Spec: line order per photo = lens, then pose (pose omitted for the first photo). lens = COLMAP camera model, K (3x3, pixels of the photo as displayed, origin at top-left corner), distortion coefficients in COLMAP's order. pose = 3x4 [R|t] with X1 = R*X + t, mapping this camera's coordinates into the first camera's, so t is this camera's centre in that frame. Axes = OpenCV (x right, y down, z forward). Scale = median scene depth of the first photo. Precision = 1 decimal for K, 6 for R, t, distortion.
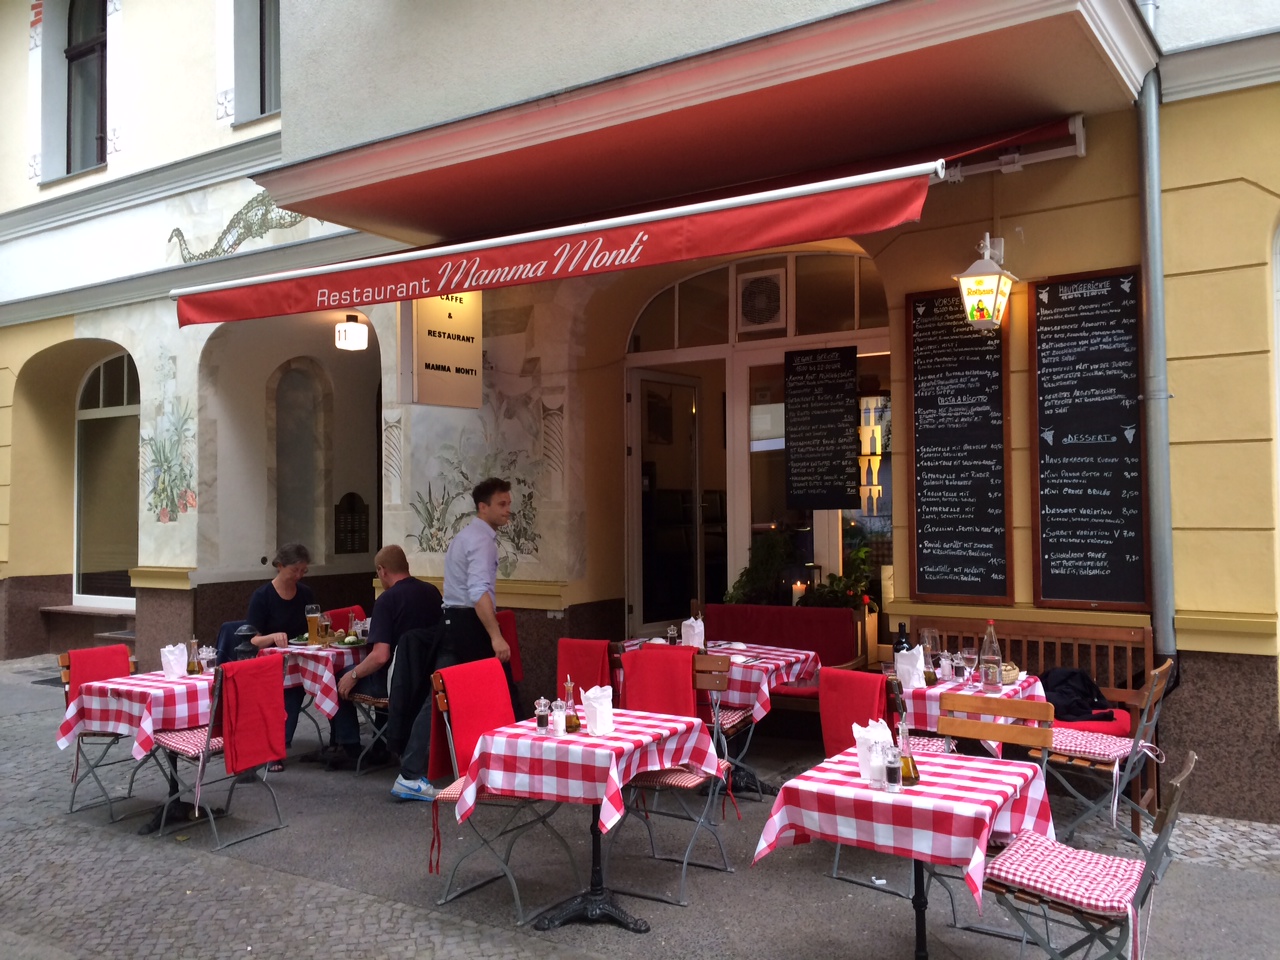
lens RADIAL K [[1103.2, 0, 641.8], [0, 1103.2, 478.7], [0, 0, 1]] dist [0.017608, -0.025651]
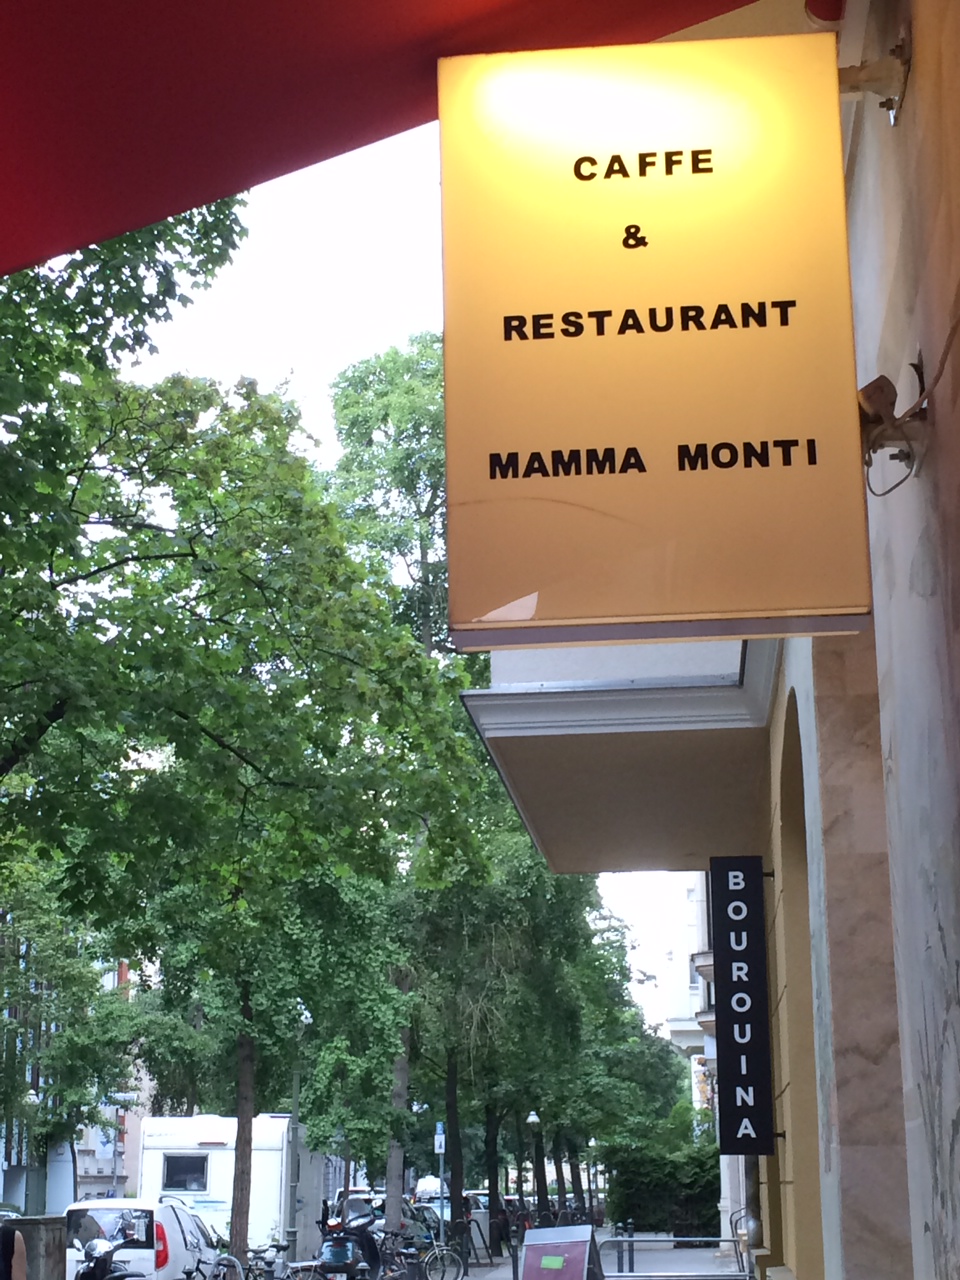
lens RADIAL K [[2253.8, 0, 479.2], [0, 2253.8, 637.9], [0, 0, 1]] dist [0.051689, 0.000000]
pose [[0.482550, -0.205675, -0.851377, 0.193444], [0.032304, 0.975556, -0.217365, 0.035091], [0.875272, 0.077387, 0.477399, 0.749691]]
